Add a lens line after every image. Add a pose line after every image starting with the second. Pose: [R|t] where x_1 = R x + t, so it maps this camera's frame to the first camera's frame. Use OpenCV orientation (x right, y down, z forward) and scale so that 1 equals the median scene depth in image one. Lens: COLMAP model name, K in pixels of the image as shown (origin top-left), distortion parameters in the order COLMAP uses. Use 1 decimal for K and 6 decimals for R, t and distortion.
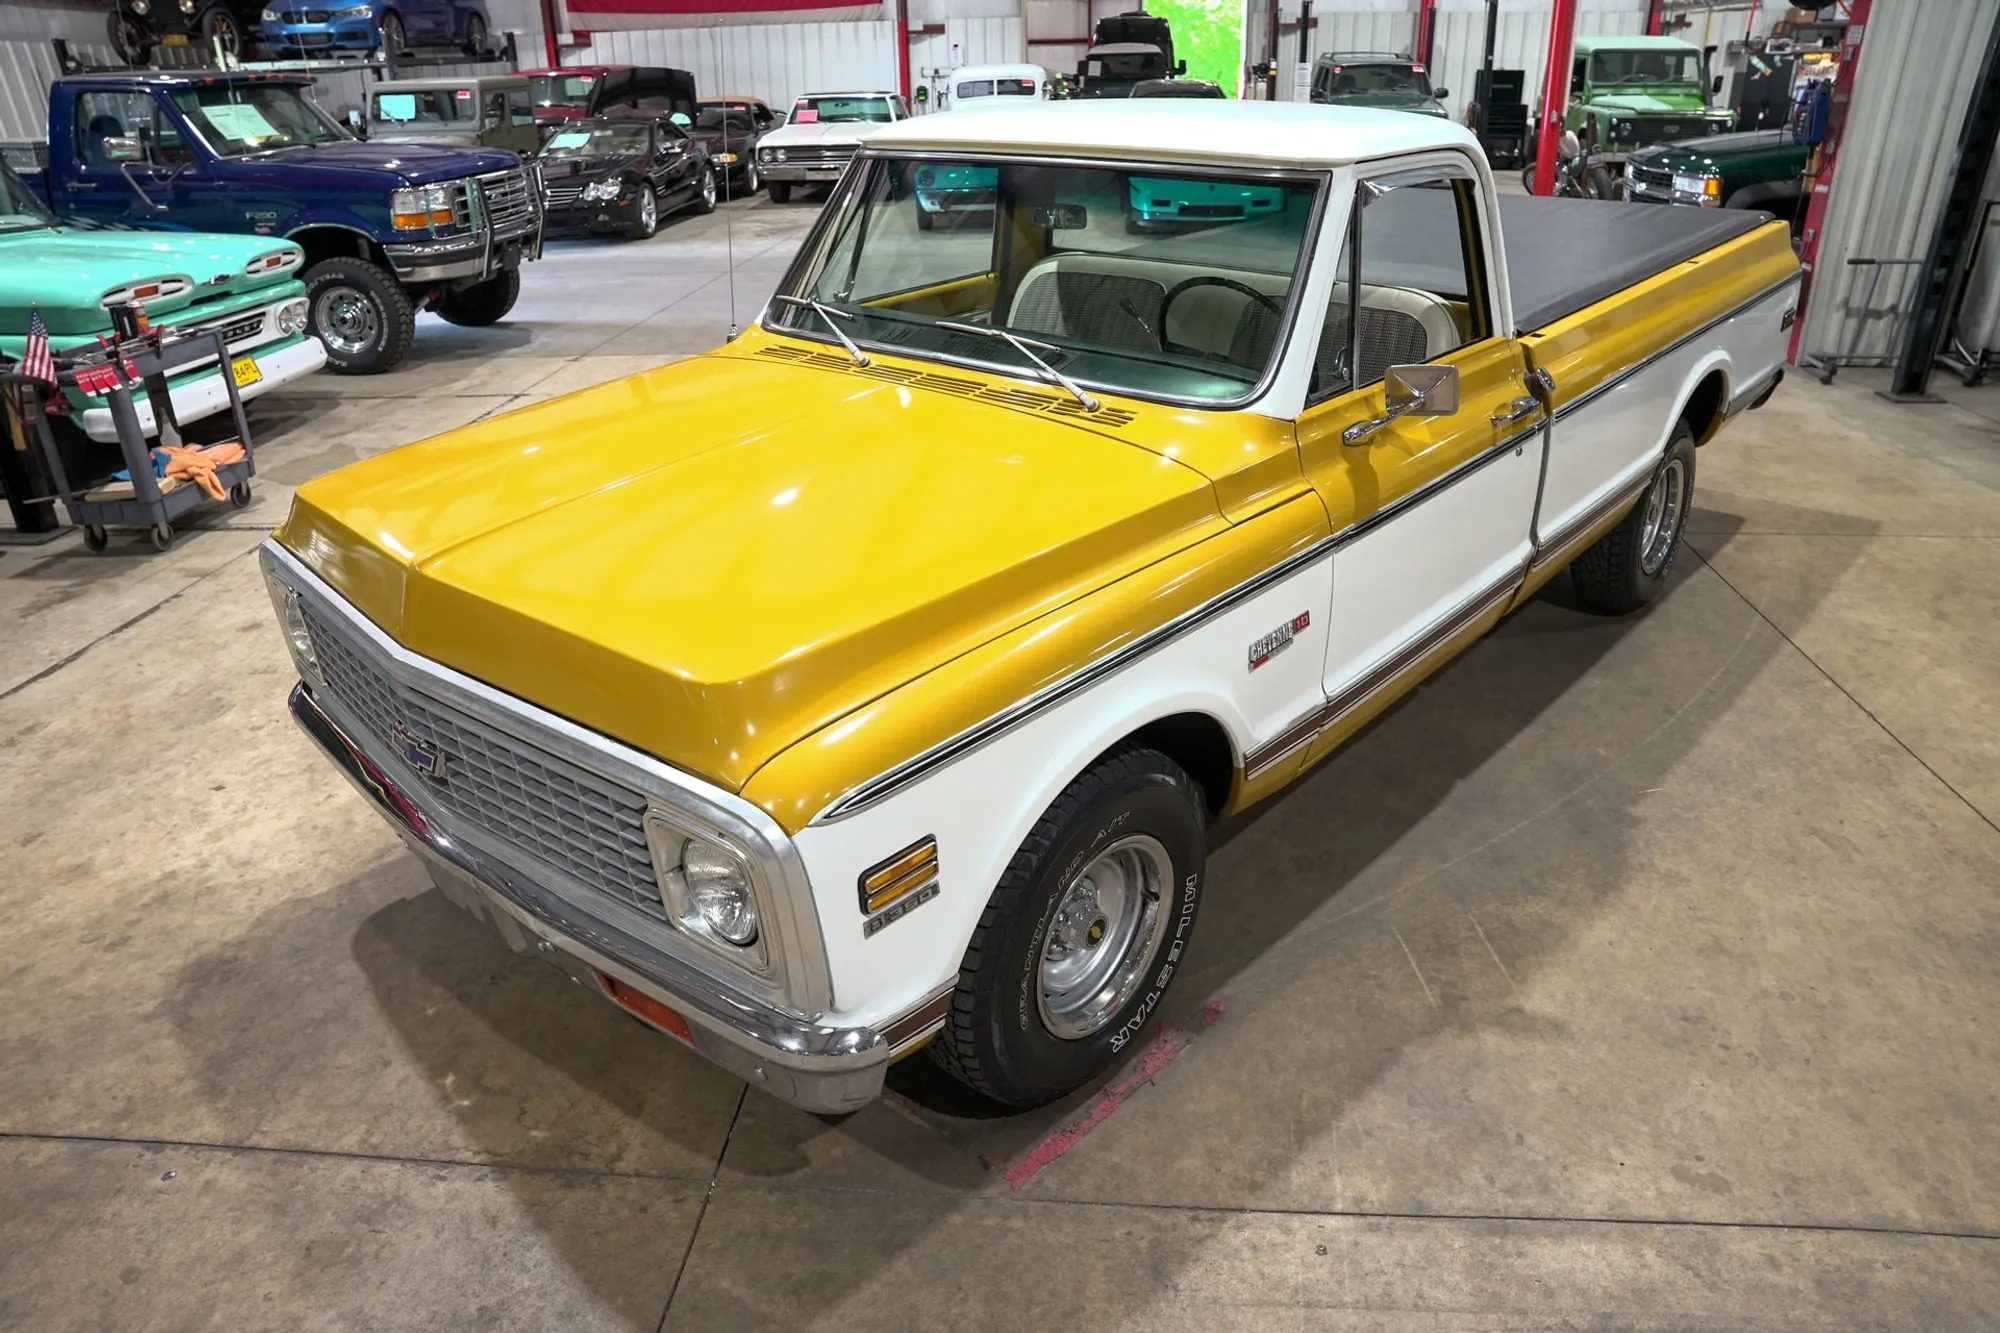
lens RADIAL K [[1369.8, 0, 1012.3], [0, 1369.8, 667.8], [0, 0, 1]] dist [-0.138435, 0.106924]
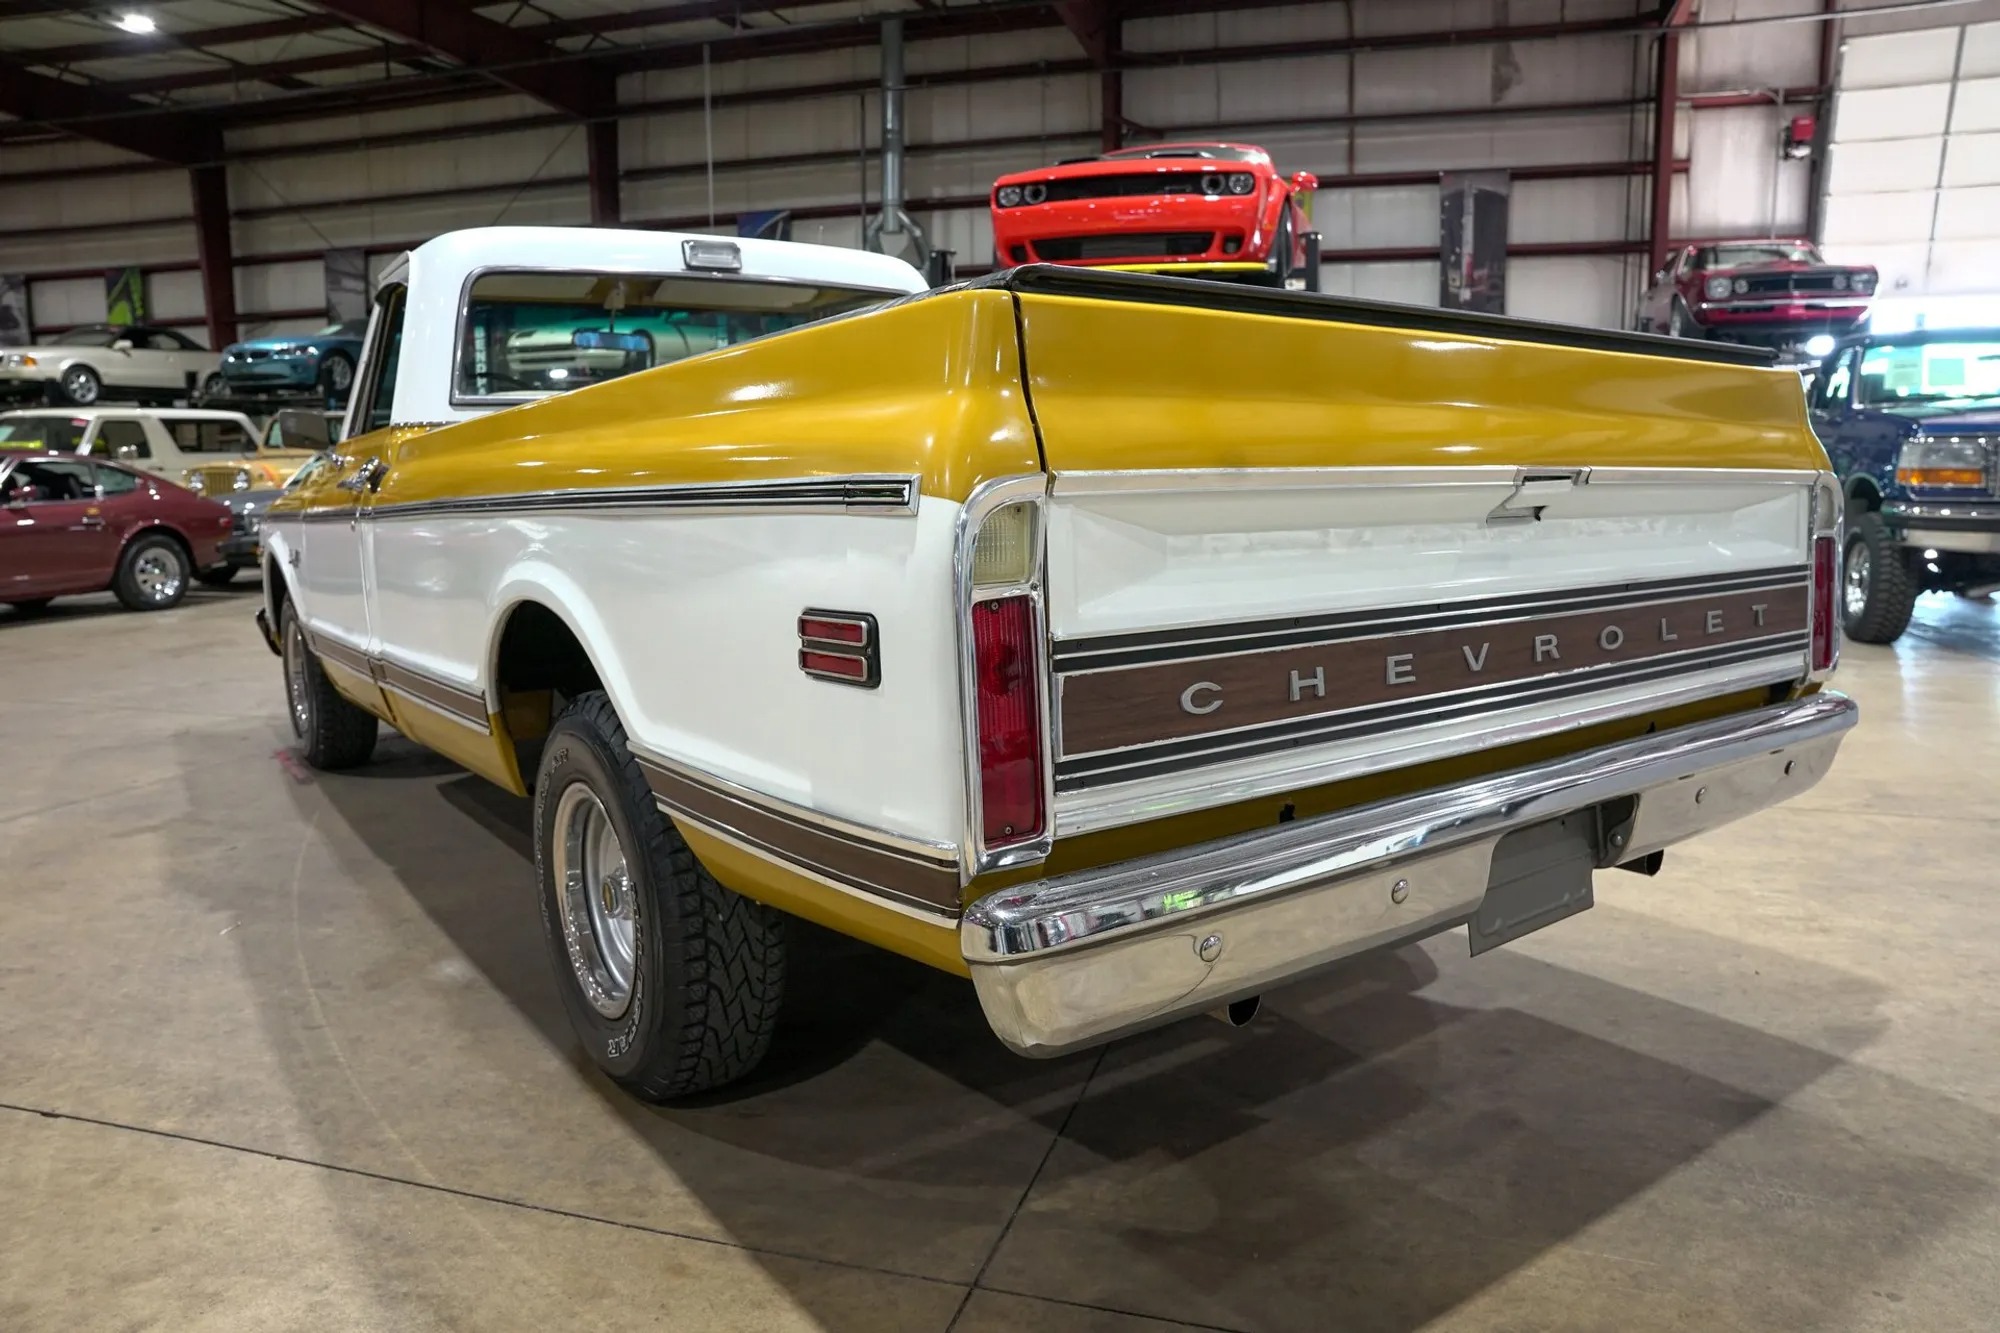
lens RADIAL K [[1369.8, 0, 1004.8], [0, 1369.8, 667.4], [0, 0, 1]] dist [-0.138435, 0.106924]
pose [[-0.211390, 0.169689, -0.962559, 1.249030], [-0.396353, 0.885324, 0.243117, -0.501538], [0.893431, 0.432905, -0.119892, 1.571706]]
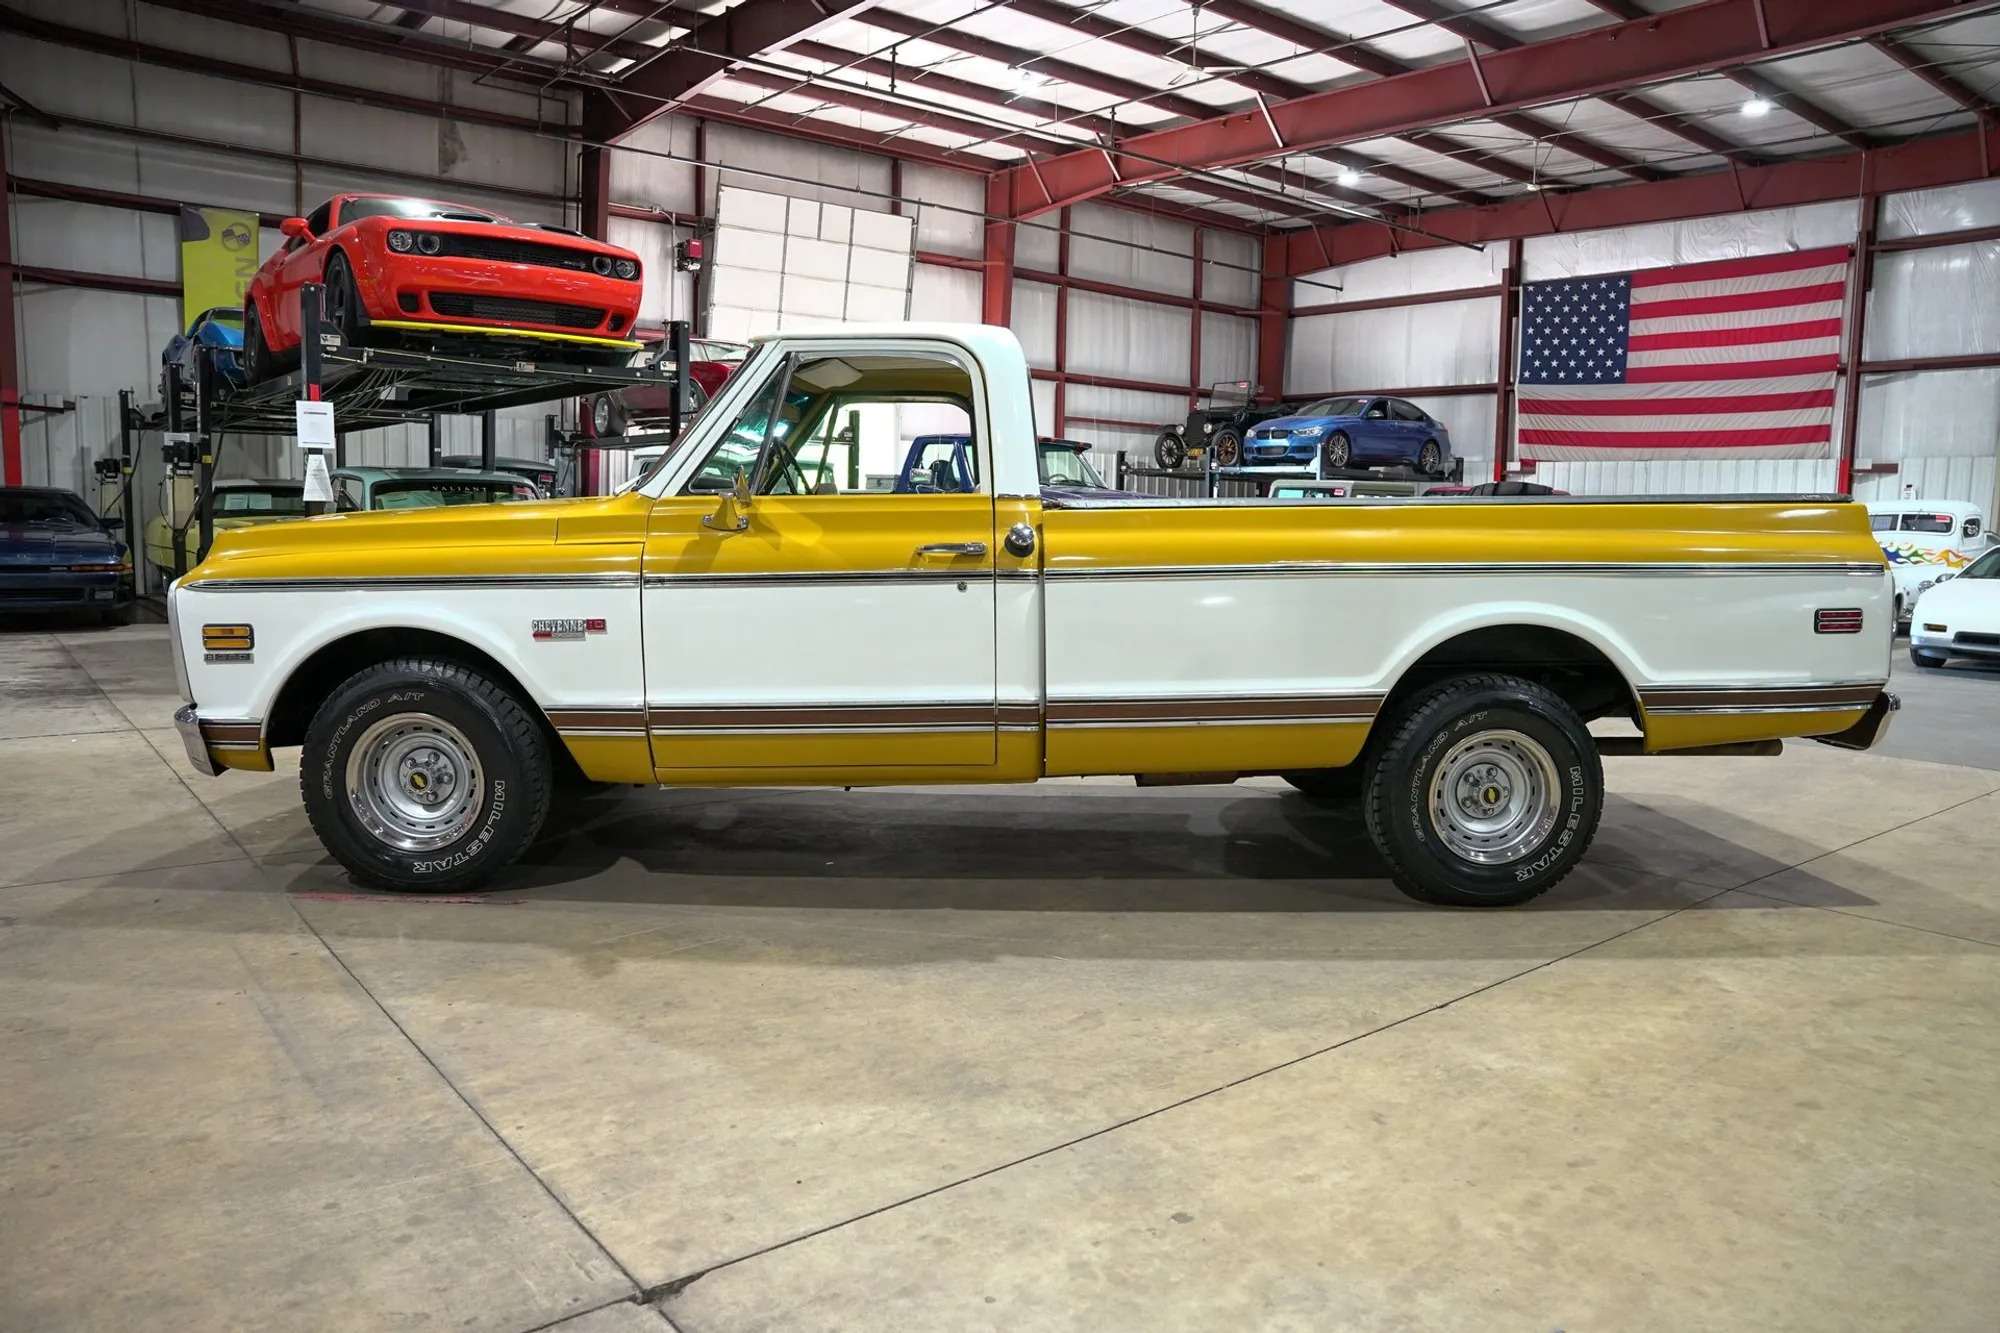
lens RADIAL K [[1369.8, 0, 1008.0], [0, 1369.8, 672.6], [0, 0, 1]] dist [-0.138435, 0.106924]
pose [[0.693535, 0.116051, -0.711015, 1.186541], [-0.332951, 0.926847, -0.173487, 0.089351], [0.638869, 0.357052, 0.681440, 0.255496]]
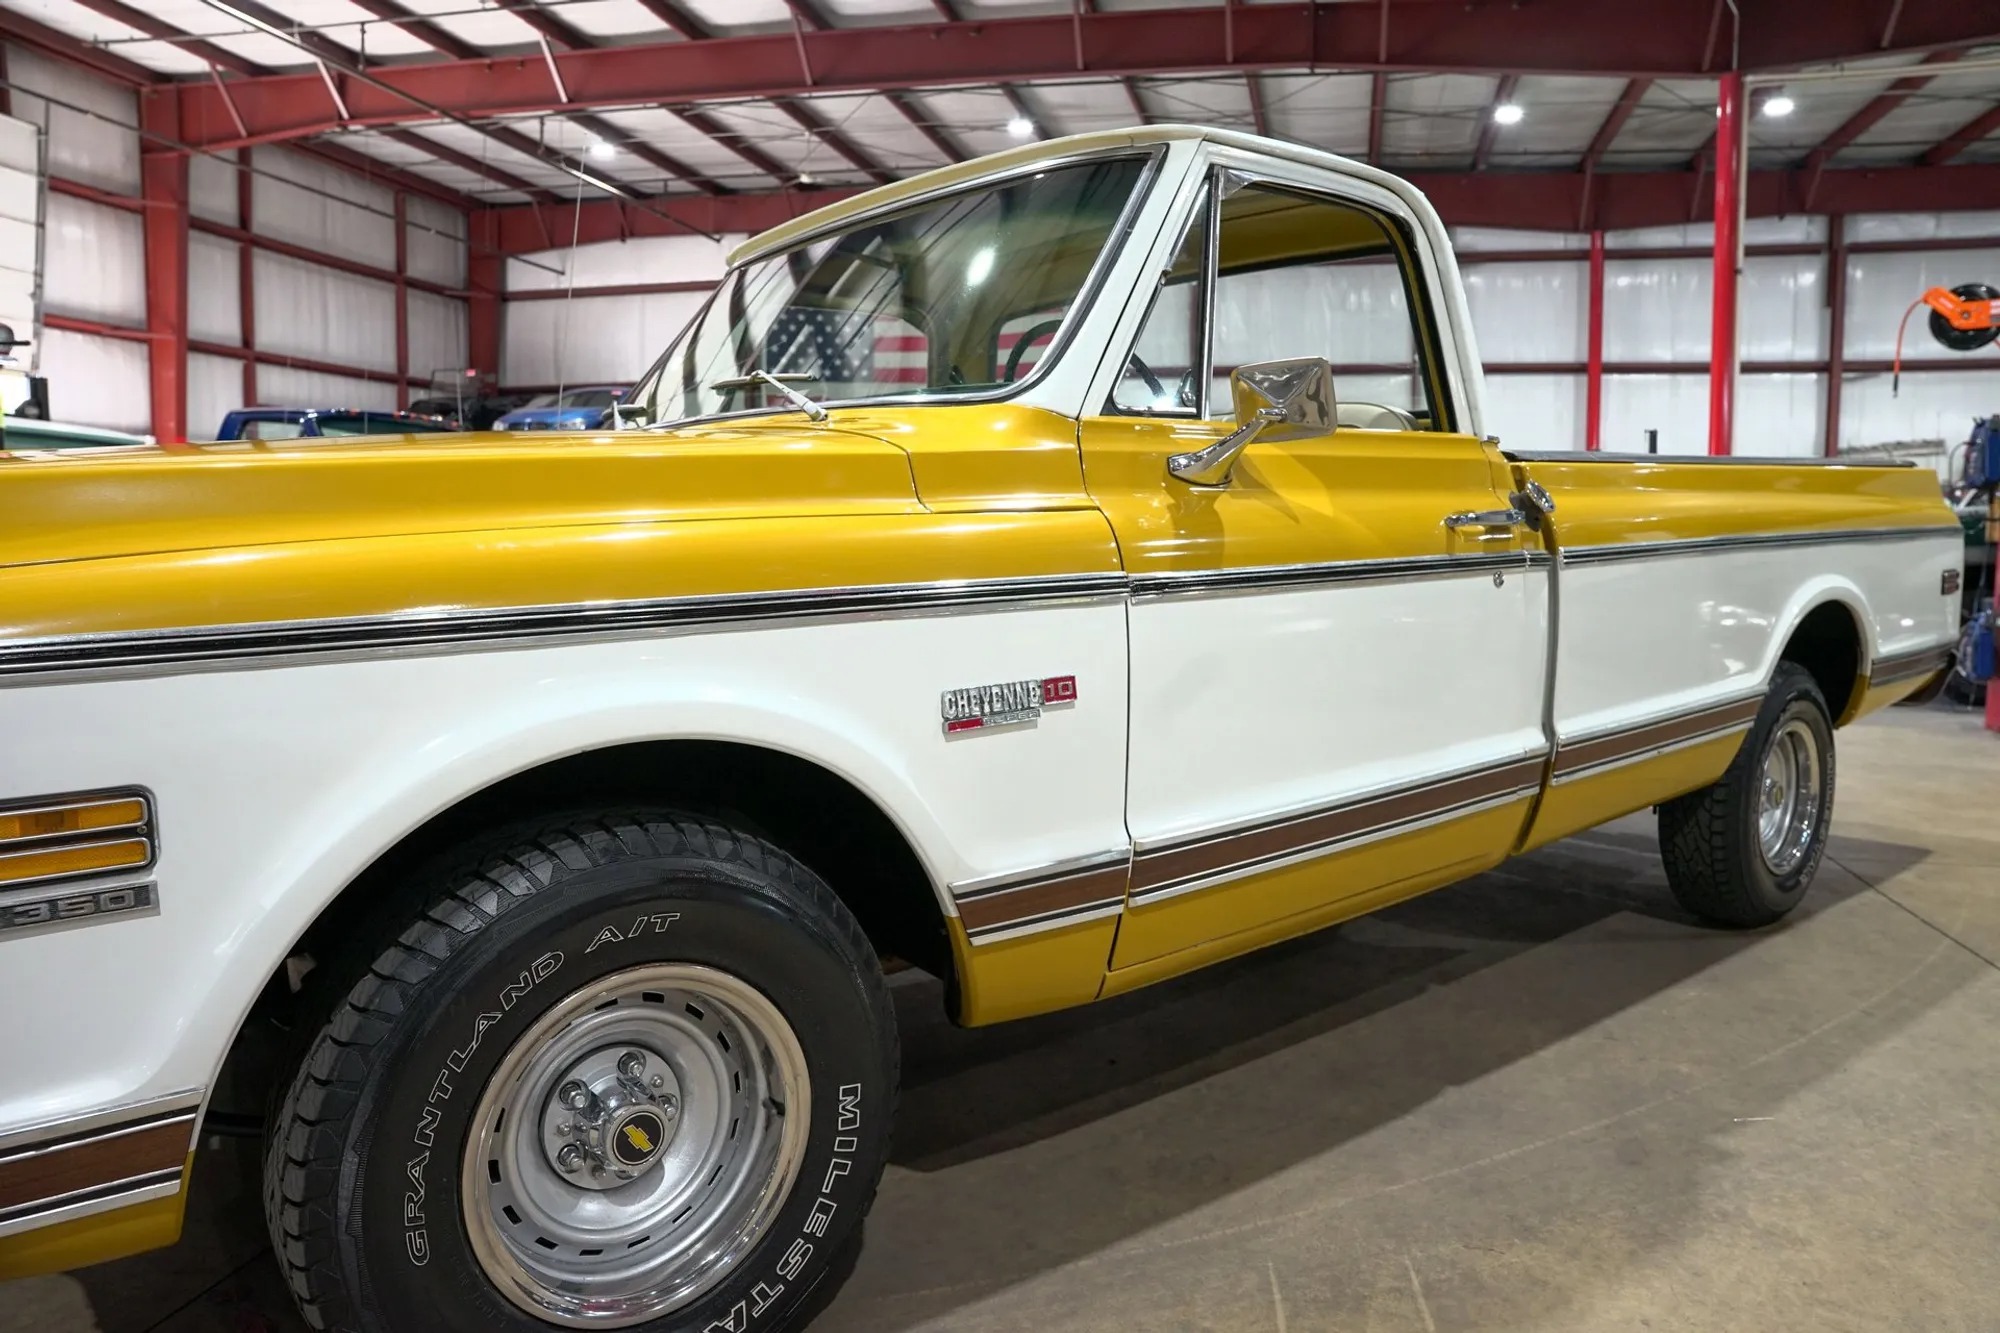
lens RADIAL K [[1369.8, 0, 1006.4], [0, 1369.8, 669.4], [0, 0, 1]] dist [-0.138435, 0.106924]
pose [[0.987557, 0.040081, -0.152065, 0.222133], [-0.087551, 0.943387, -0.319929, 0.129040], [0.130633, 0.329262, 0.935159, 0.304595]]
